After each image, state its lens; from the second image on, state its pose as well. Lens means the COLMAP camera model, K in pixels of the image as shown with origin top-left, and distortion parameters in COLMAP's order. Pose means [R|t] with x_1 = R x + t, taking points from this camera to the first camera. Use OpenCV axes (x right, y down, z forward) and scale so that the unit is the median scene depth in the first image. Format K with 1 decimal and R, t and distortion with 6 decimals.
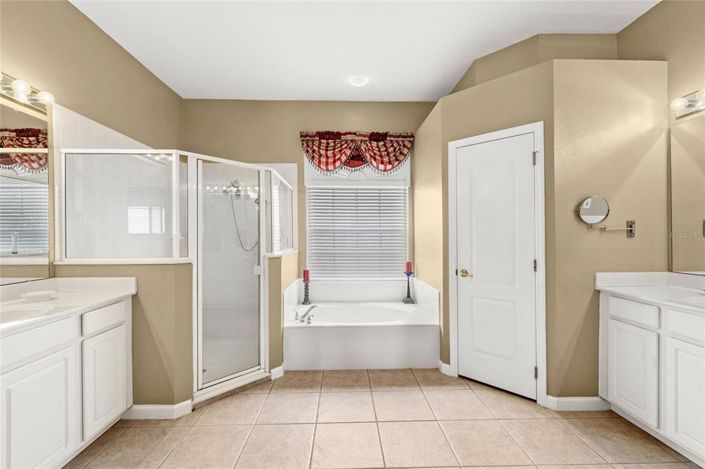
lens RADIAL K [[299.9, 0, 351.6], [0, 299.9, 236.7], [0, 0, 1]] dist [0.000264, -0.000015]
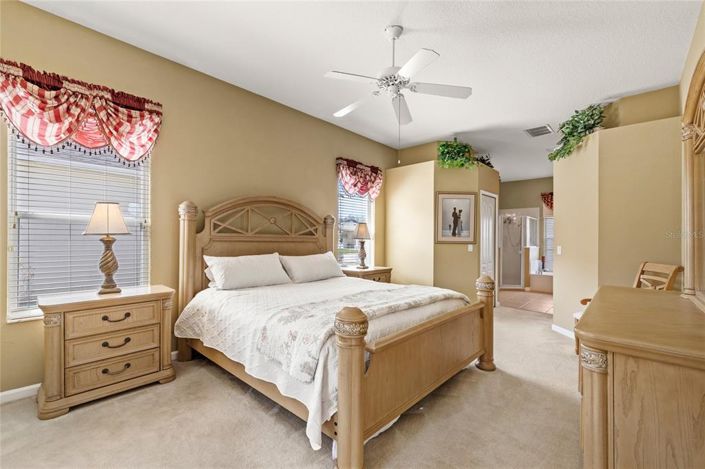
lens RADIAL K [[299.9, 0, 350.1], [0, 299.9, 236.7], [0, 0, 1]] dist [0.000264, -0.000015]
pose [[0.704229, 0.011035, -0.709888, 0.438657], [-0.015448, 0.999881, 0.000219, -0.009762], [0.709805, 0.010812, 0.704315, -1.658333]]
